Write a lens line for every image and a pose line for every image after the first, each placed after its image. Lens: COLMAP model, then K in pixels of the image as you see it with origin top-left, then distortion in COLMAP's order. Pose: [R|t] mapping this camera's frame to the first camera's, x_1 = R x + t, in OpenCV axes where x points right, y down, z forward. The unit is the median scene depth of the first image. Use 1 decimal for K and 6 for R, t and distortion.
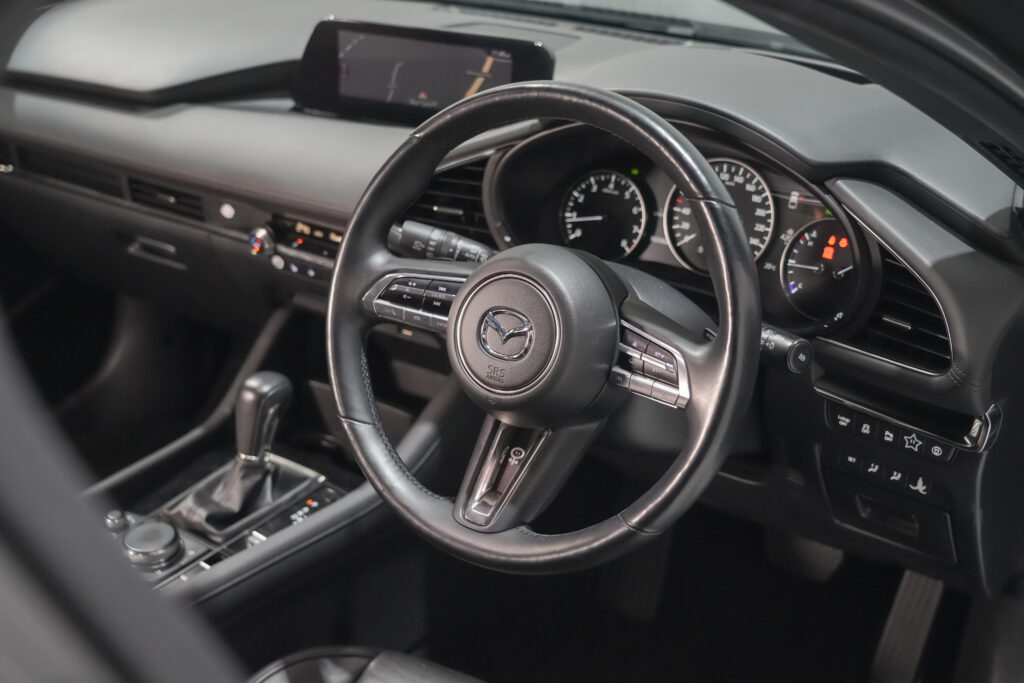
lens RADIAL K [[1217.3, 0, 512.0], [0, 1217.3, 341.5], [0, 0, 1]] dist [0.019472, 0.004183]
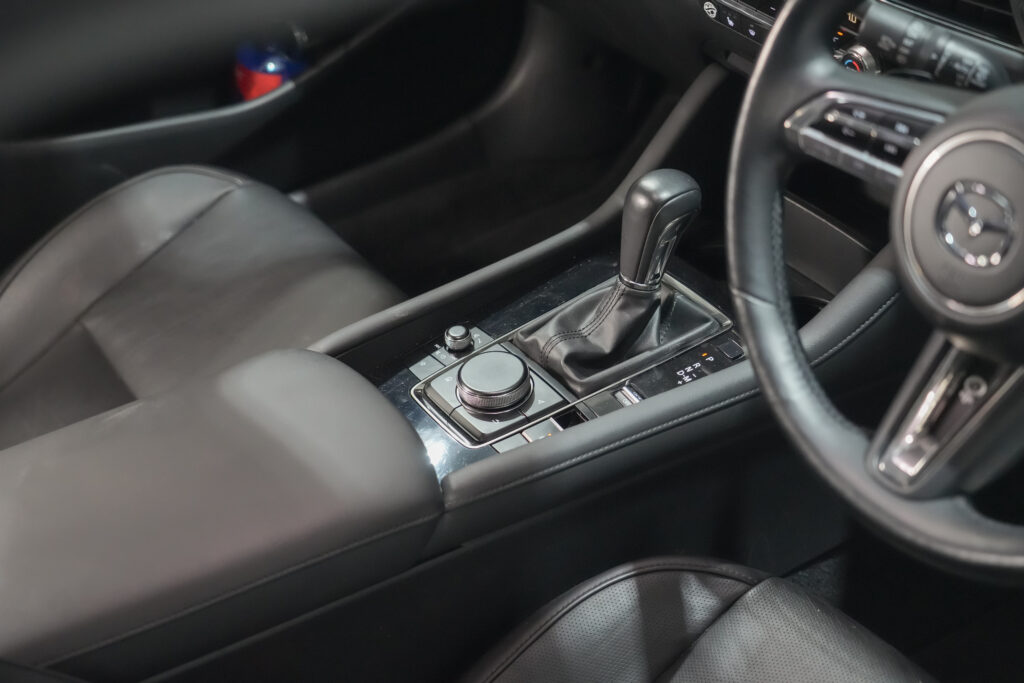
lens RADIAL K [[1612.5, 0, 512.0], [0, 1612.5, 341.5], [0, 0, 1]] dist [-0.002591, 0.146324]
pose [[0.938050, 0.158992, -0.307868, 0.027255], [-0.099531, 0.974706, 0.200105, -0.067544], [0.331896, -0.157066, 0.930148, 0.059585]]
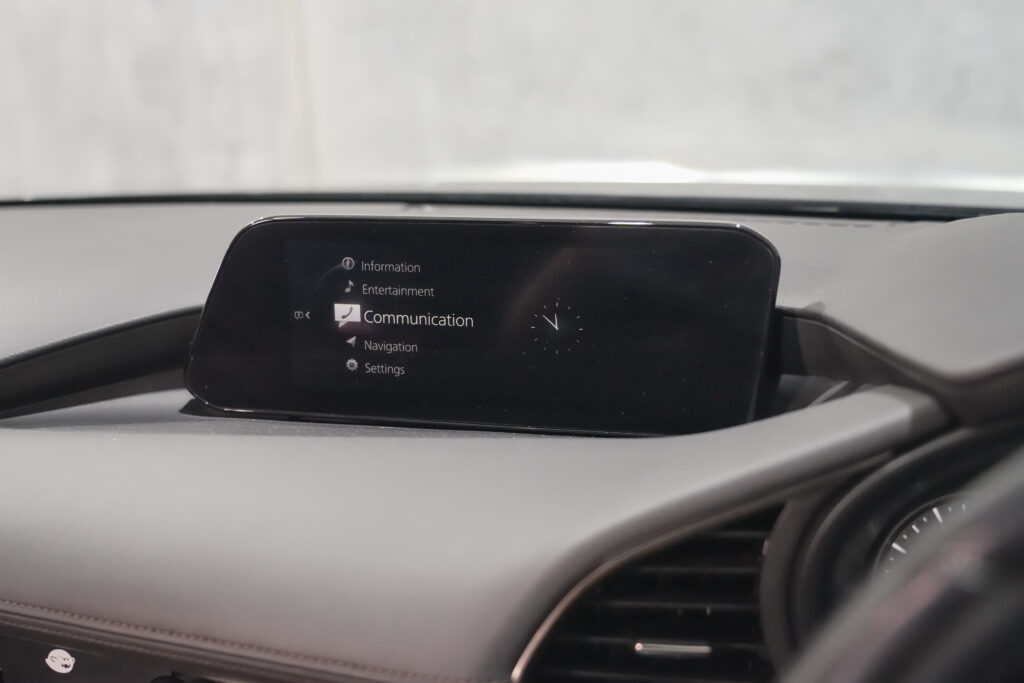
lens RADIAL K [[1078.8, 0, 512.0], [0, 1078.8, 341.5], [0, 0, 1]] dist [-0.010734, -0.008213]
pose [[0.975113, -0.073691, 0.209104, -0.163174], [0.113847, 0.975733, -0.187040, -0.139800], [-0.190247, 0.206191, 0.959839, 0.639275]]
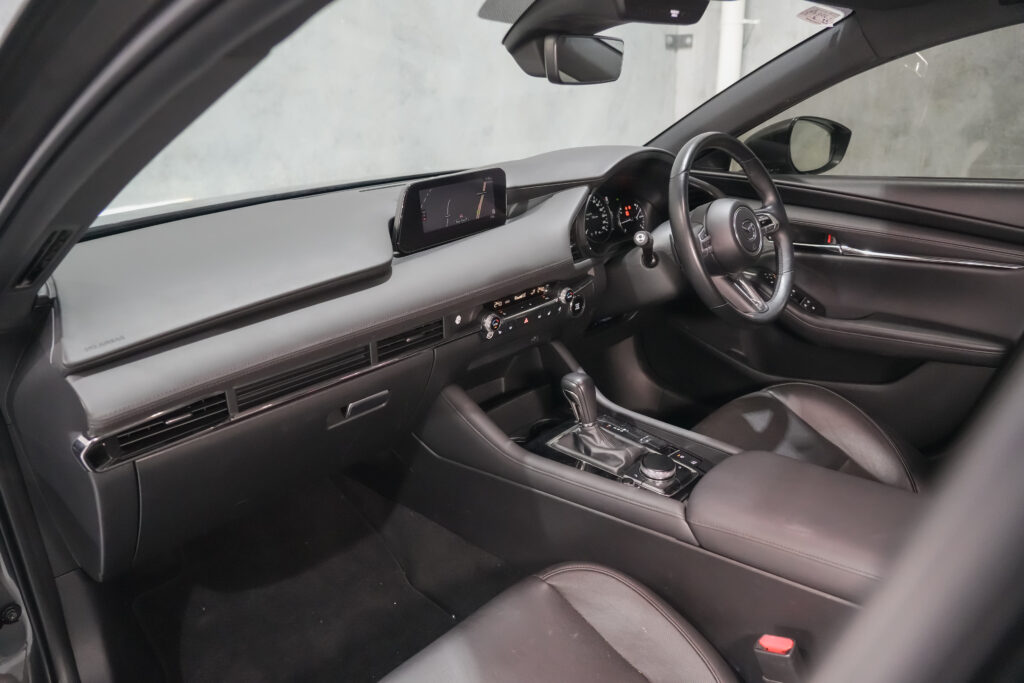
lens RADIAL K [[699.5, 0, 512.0], [0, 699.5, 341.5], [0, 0, 1]] dist [-0.021077, 0.001110]
pose [[0.168694, -0.361214, 0.917097, -1.077339], [0.459996, 0.851746, 0.250861, -0.287277], [-0.871749, 0.379543, 0.309841, 0.780837]]
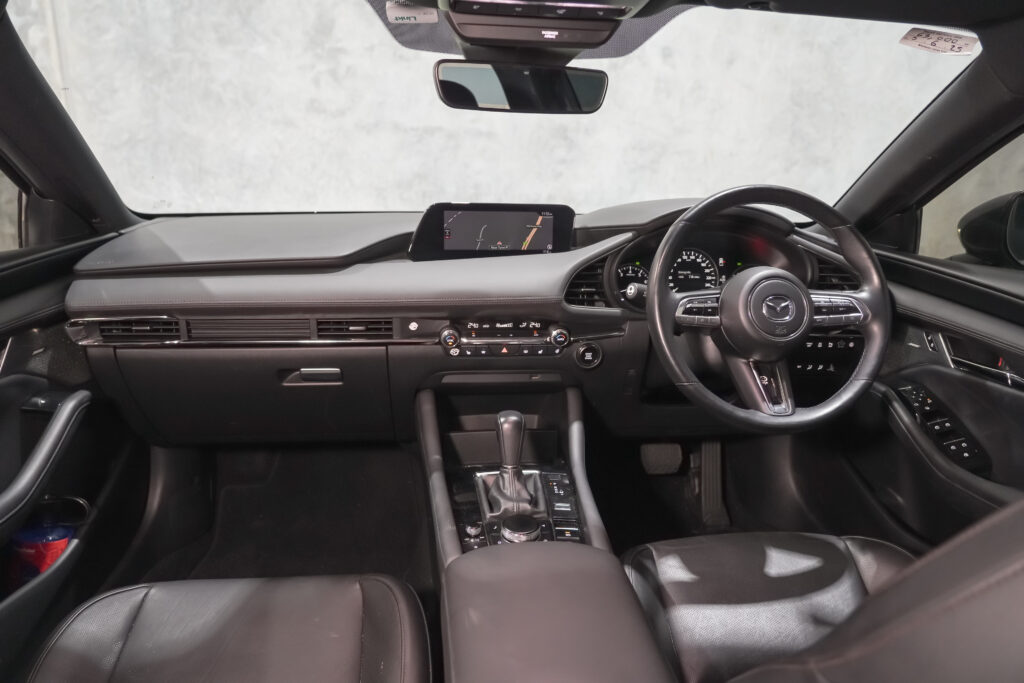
lens RADIAL K [[699.5, 0, 512.0], [0, 699.5, 341.5], [0, 0, 1]] dist [-0.021077, 0.001110]
pose [[0.765608, -0.157544, 0.623719, -0.758165], [0.266841, 0.959979, -0.085066, 0.020147], [-0.585355, 0.231560, 0.777006, 0.285105]]
